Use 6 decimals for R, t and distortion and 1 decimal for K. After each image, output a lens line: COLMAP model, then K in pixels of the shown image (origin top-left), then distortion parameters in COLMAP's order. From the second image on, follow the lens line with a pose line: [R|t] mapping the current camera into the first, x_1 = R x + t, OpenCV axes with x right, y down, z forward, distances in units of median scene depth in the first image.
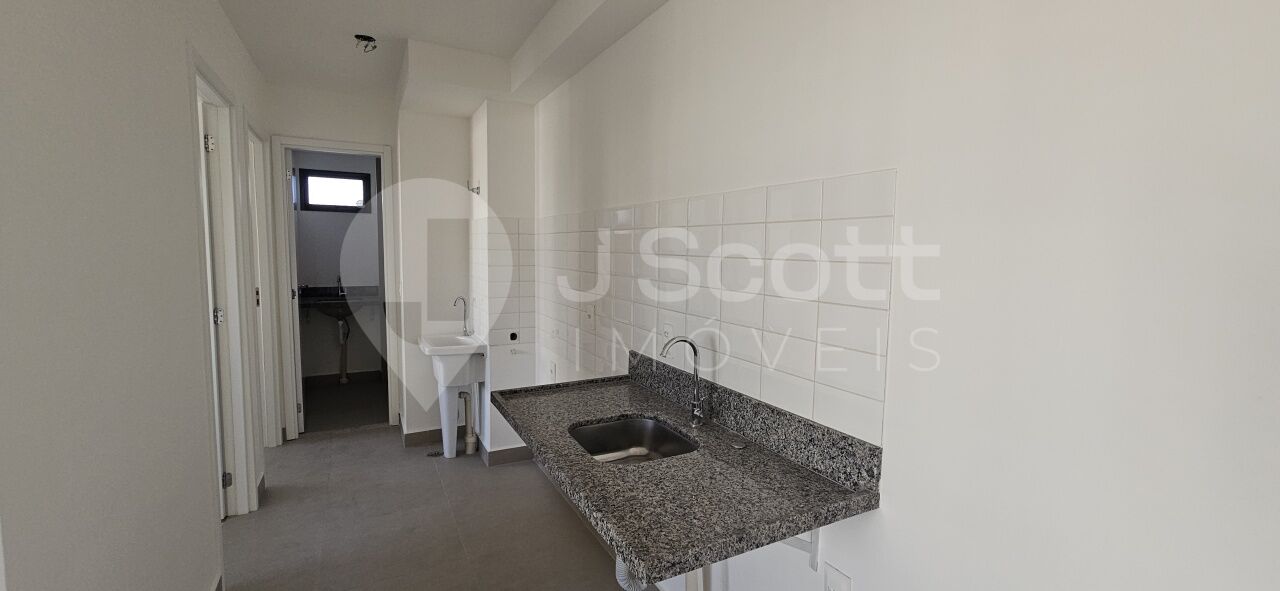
lens RADIAL K [[525.9, 0, 643.4], [0, 525.9, 290.8], [0, 0, 1]] dist [0.003546, 0.000382]
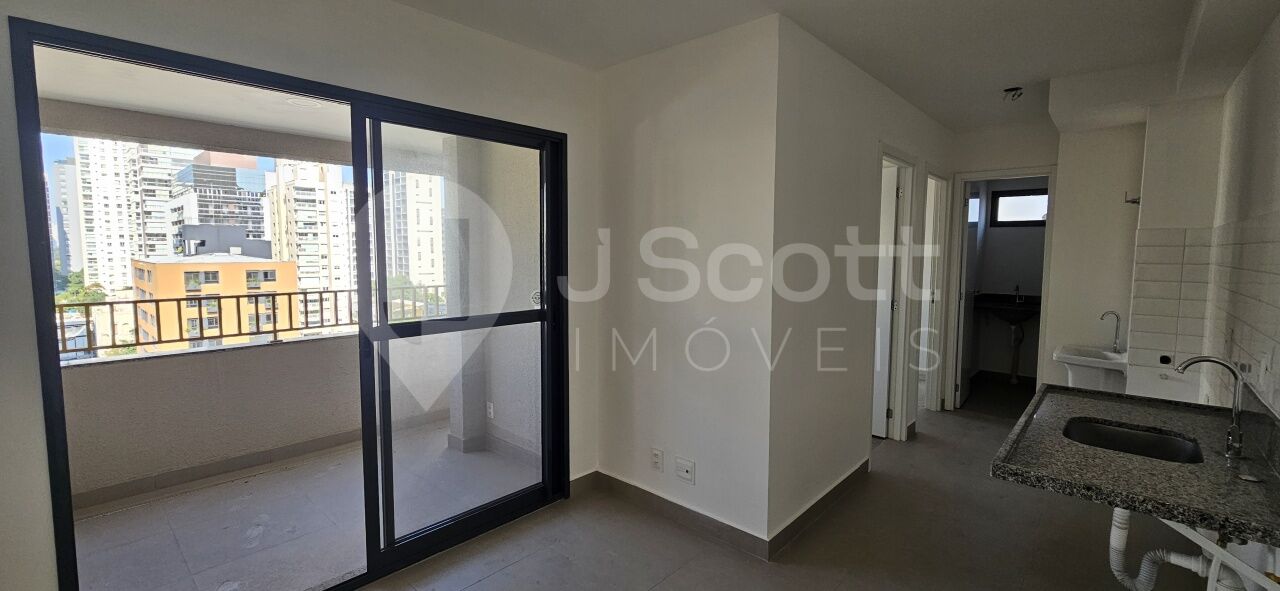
lens RADIAL K [[525.9, 0, 643.4], [0, 525.9, 290.8], [0, 0, 1]] dist [0.003546, 0.000382]
pose [[0.331658, 0.062149, -0.941350, 0.301360], [-0.078375, 0.996193, 0.038157, 0.004627], [0.940139, 0.061123, 0.335266, -0.152859]]
